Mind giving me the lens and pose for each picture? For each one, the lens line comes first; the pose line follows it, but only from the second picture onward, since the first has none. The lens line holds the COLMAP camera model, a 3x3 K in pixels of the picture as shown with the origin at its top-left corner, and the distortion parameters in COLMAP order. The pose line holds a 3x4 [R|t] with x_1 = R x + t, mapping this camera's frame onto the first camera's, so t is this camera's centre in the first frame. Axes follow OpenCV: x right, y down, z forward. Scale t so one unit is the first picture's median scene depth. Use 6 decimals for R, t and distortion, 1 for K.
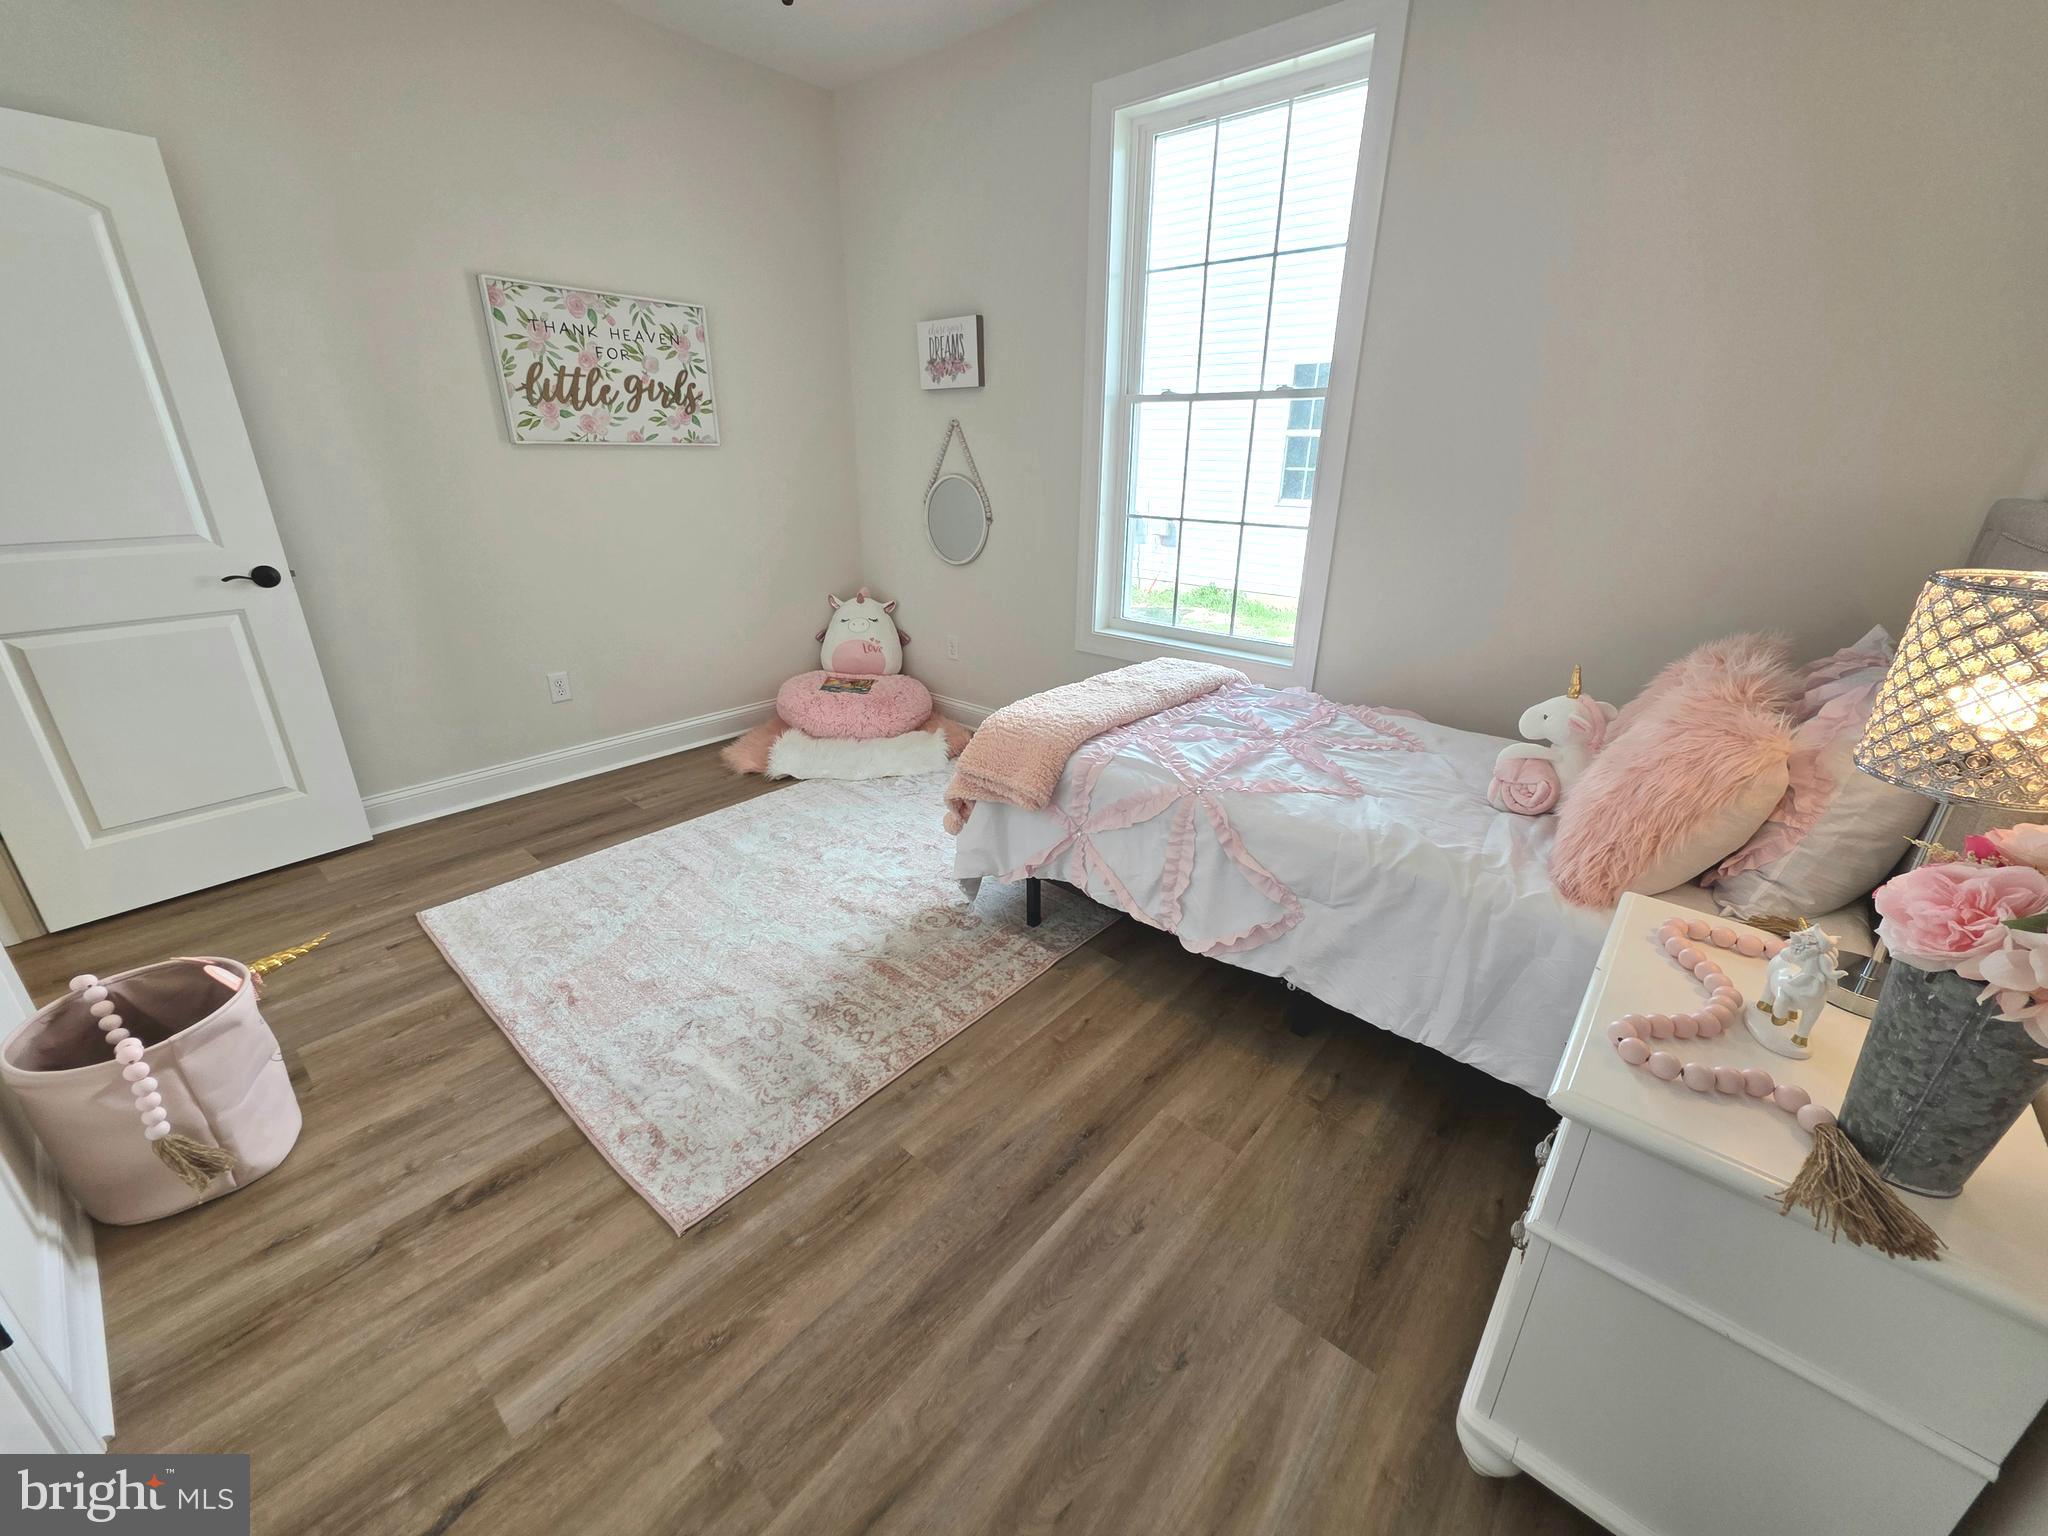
lens RADIAL K [[817.2, 0, 1023.3], [0, 817.2, 768.0], [0, 0, 1]] dist [0.002988, 0.000364]
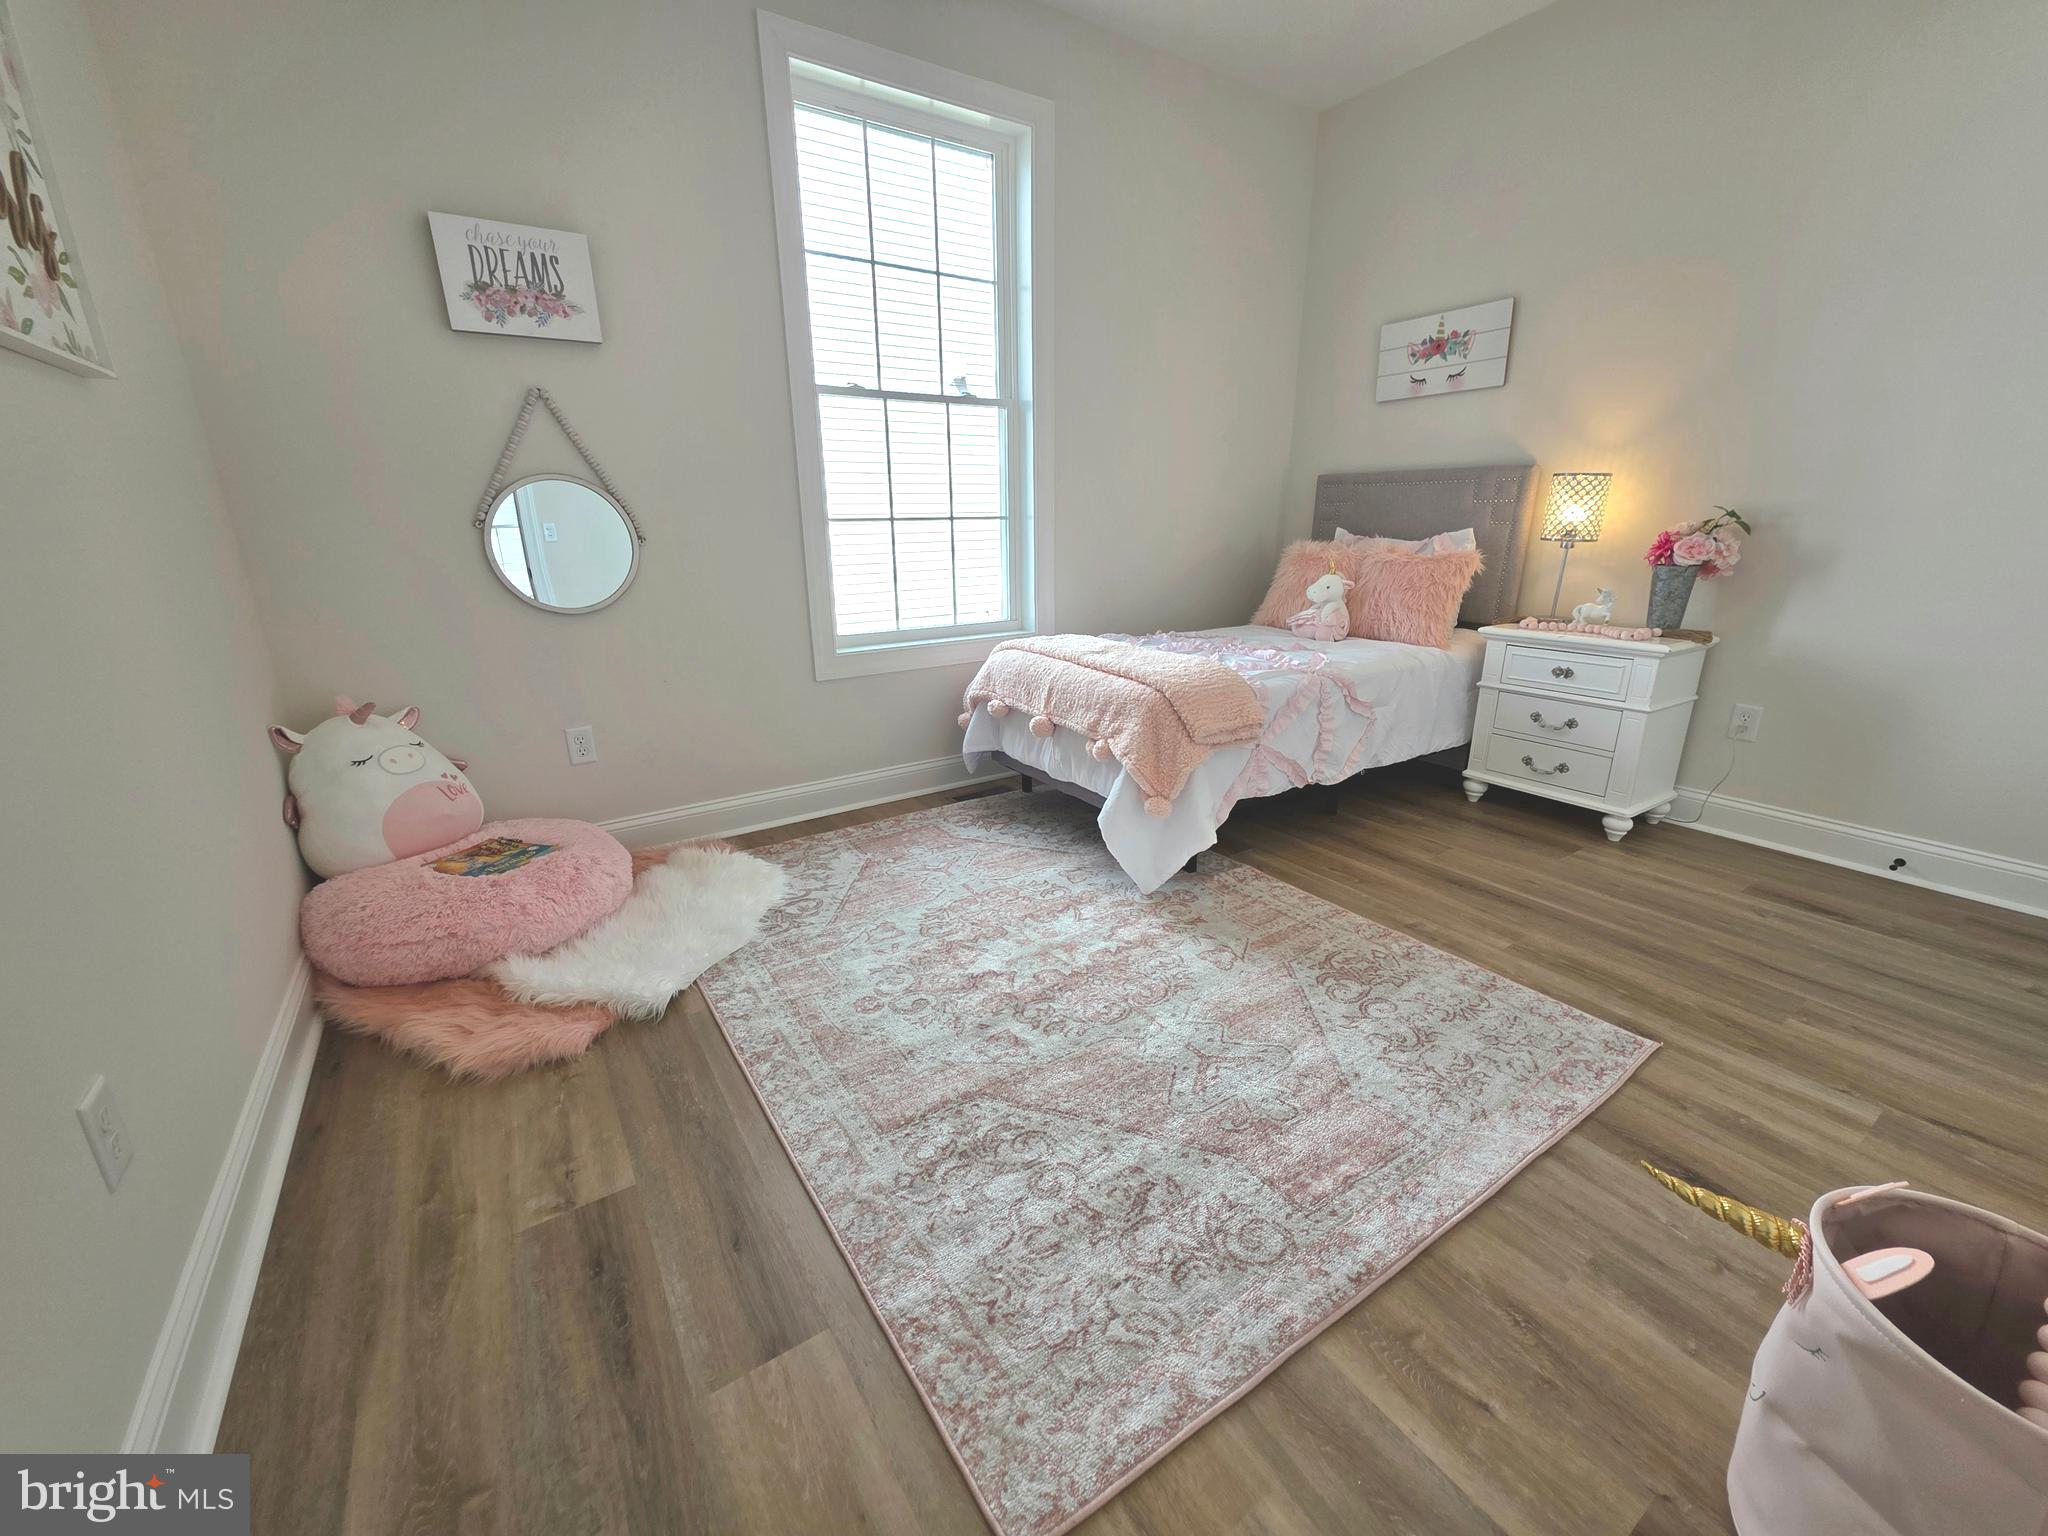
lens RADIAL K [[817.2, 0, 1042.7], [0, 817.2, 763.5], [0, 0, 1]] dist [0.002988, 0.000364]
pose [[0.257264, -0.294952, 0.920227, -0.868850], [0.364010, 0.911714, 0.190458, -0.185464], [-0.895160, 0.285974, 0.341917, 0.688287]]
